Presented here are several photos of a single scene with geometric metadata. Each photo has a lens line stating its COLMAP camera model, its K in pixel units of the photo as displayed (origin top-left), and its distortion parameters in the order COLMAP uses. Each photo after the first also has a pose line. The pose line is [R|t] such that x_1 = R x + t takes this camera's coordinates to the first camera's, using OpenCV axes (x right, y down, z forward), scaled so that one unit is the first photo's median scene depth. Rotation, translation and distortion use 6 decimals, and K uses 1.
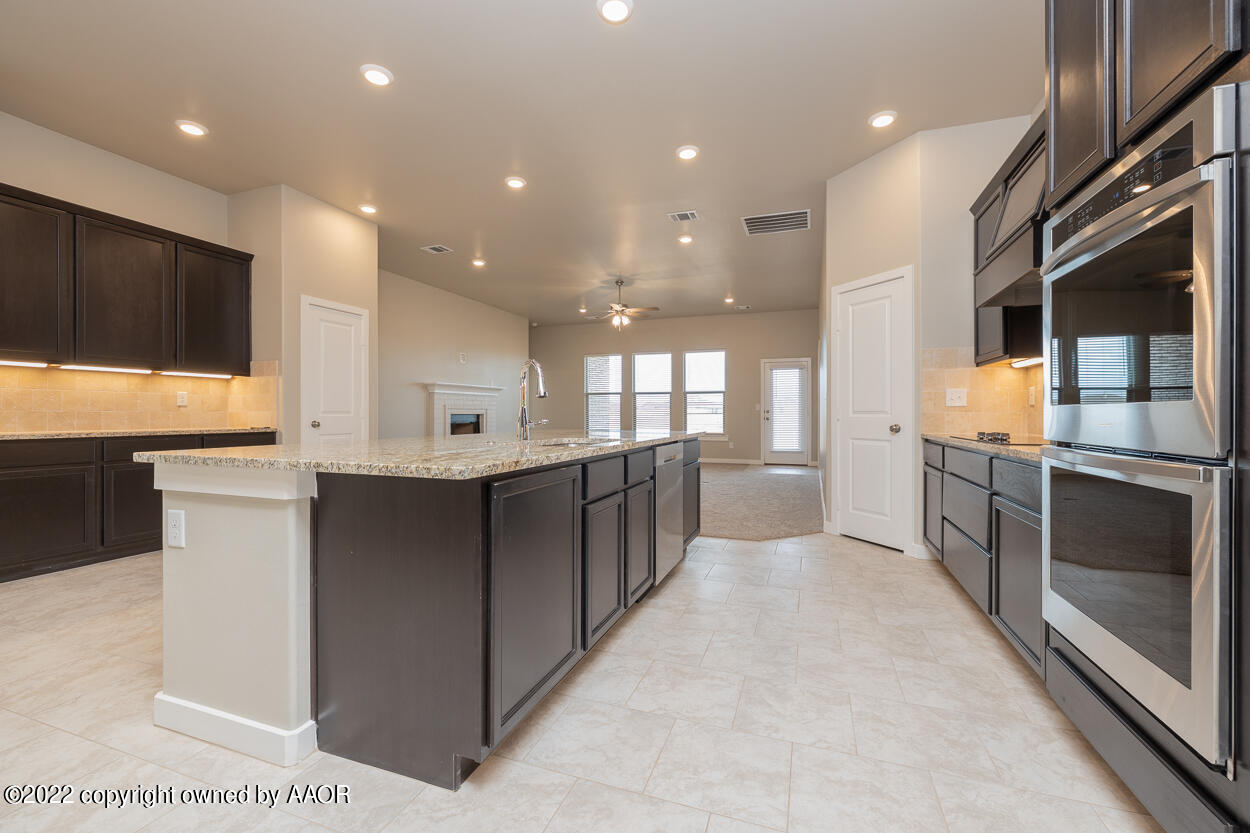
lens RADIAL K [[524.3, 0, 625.0], [0, 524.3, 416.5], [0, 0, 1]] dist [-0.000191, 0.000272]
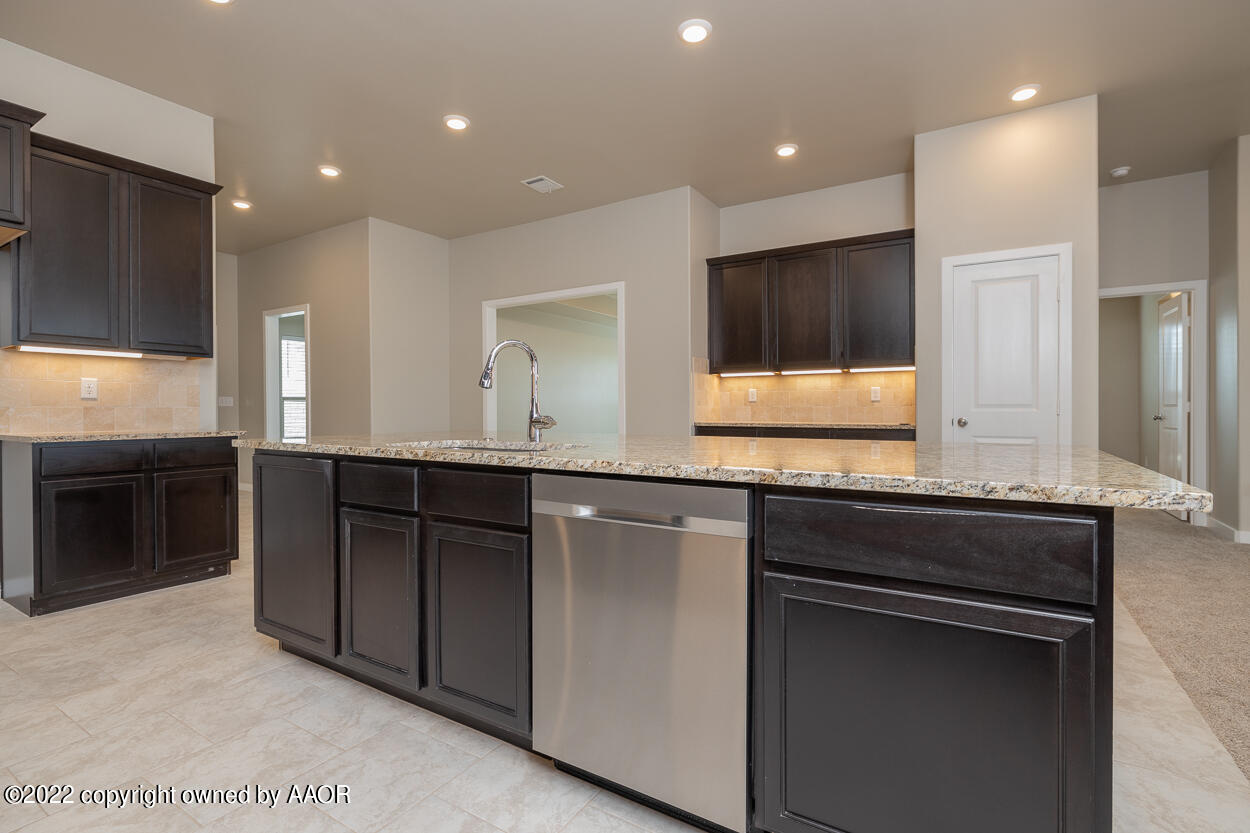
lens RADIAL K [[595.7, 0, 640.0], [0, 595.7, 416.3], [0, 0, 1]] dist [-0.003367, 0.000205]
pose [[-0.211594, 0.011853, -0.977286, 0.458502], [-0.003097, 0.999913, 0.012798, -0.004196], [0.977353, 0.005735, -0.211539, 0.941844]]
